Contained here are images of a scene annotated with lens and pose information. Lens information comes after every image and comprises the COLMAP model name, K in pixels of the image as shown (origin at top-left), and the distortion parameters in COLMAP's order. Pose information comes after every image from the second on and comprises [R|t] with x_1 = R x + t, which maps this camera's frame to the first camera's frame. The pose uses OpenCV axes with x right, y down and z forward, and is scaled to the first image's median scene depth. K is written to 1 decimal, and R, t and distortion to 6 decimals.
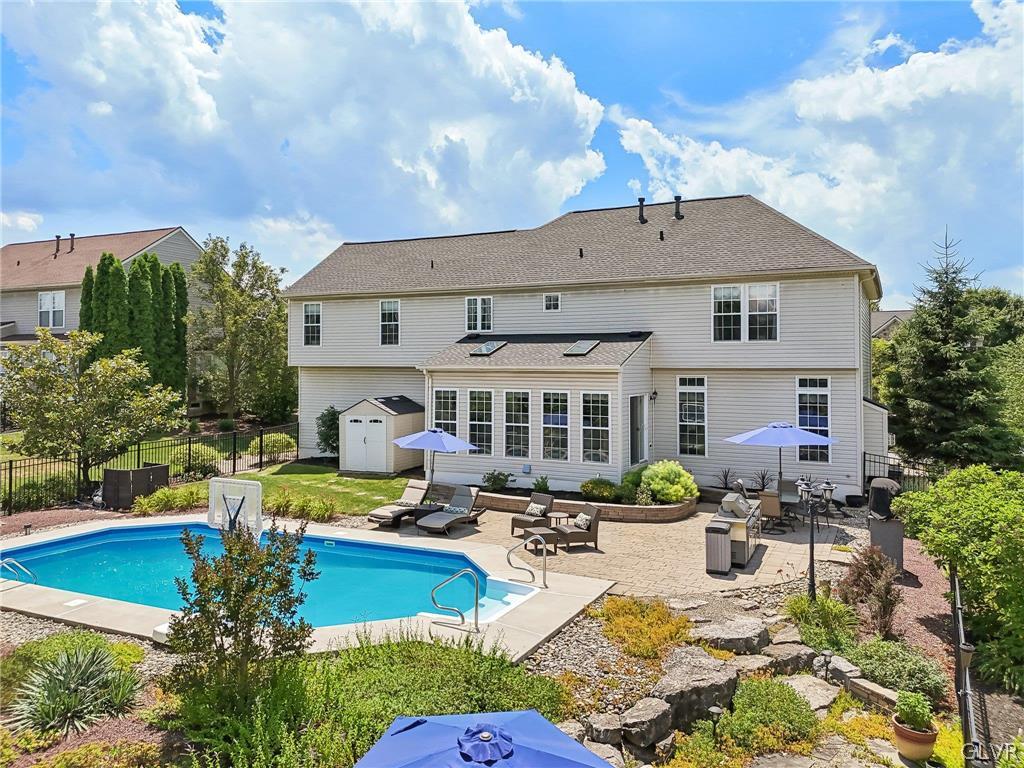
lens RADIAL K [[775.7, 0, 507.3], [0, 775.7, 354.4], [0, 0, 1]] dist [0.085184, -0.072626]
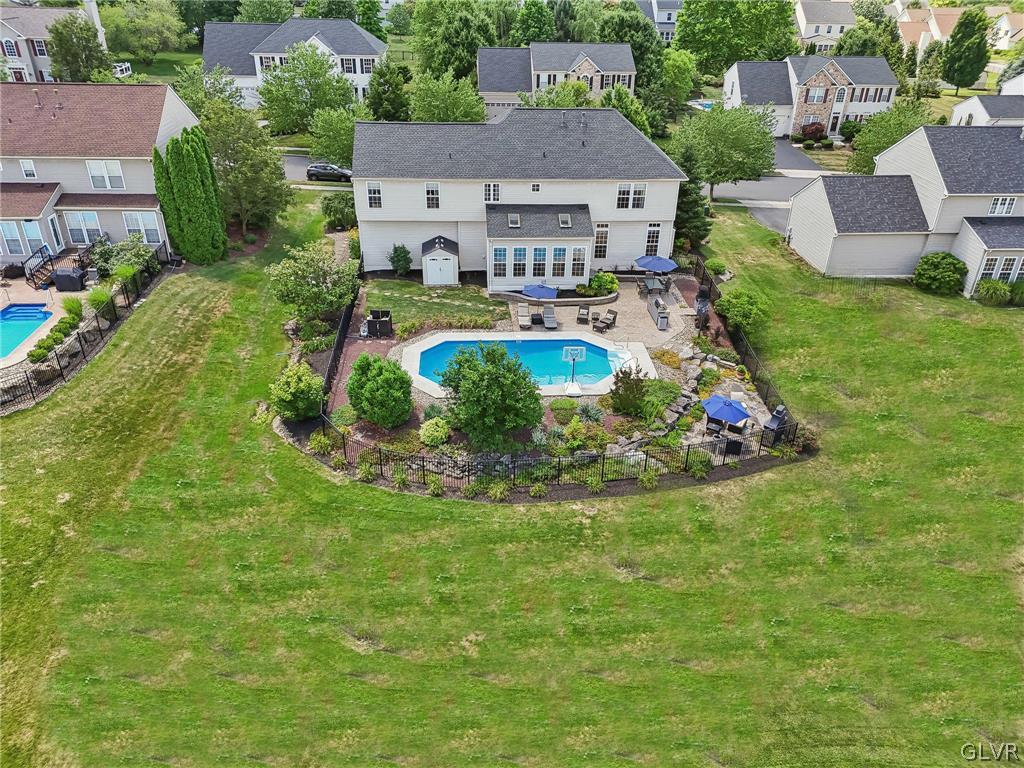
lens RADIAL K [[757.3, 0, 514.5], [0, 757.3, 376.7], [0, 0, 1]] dist [0.072391, -0.070962]
pose [[0.864331, -0.234004, 0.445168, -0.938041], [-0.025105, 0.863981, 0.502898, -0.610983], [-0.502296, -0.445847, 0.740891, -0.569970]]
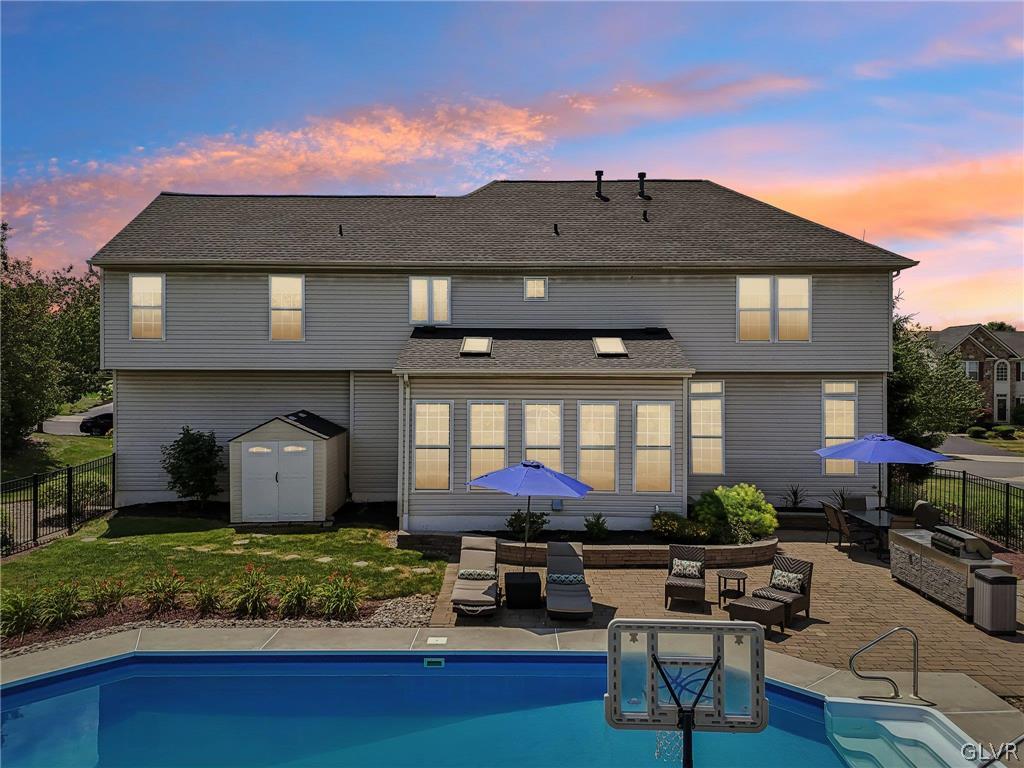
lens RADIAL K [[757.3, 0, 514.5], [0, 757.3, 376.7], [0, 0, 1]] dist [0.072391, -0.070962]
pose [[0.899800, -0.003336, 0.436290, -0.301940], [-0.007782, 0.999689, 0.023693, 0.004391], [-0.436234, -0.024714, 0.899494, 0.318866]]
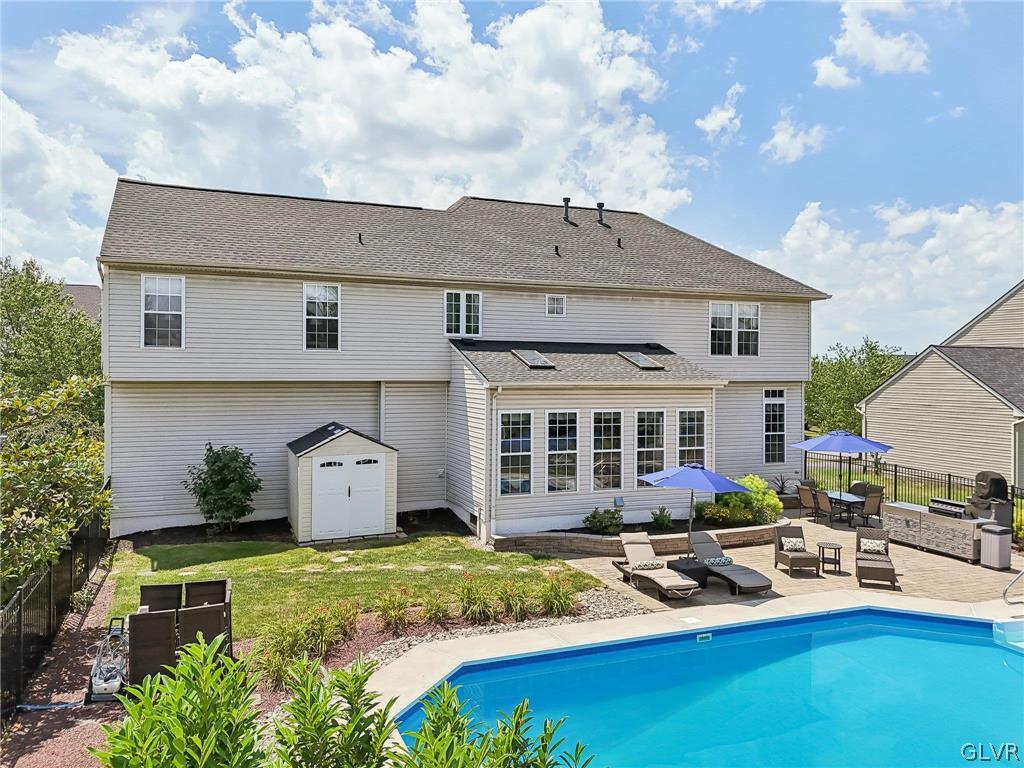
lens RADIAL K [[757.3, 0, 514.5], [0, 757.3, 376.7], [0, 0, 1]] dist [0.072391, -0.070962]
pose [[0.668316, -0.005171, 0.743859, -0.605547], [-0.015054, 0.999677, 0.020475, -0.004822], [-0.743725, -0.024882, 0.668022, 0.477067]]
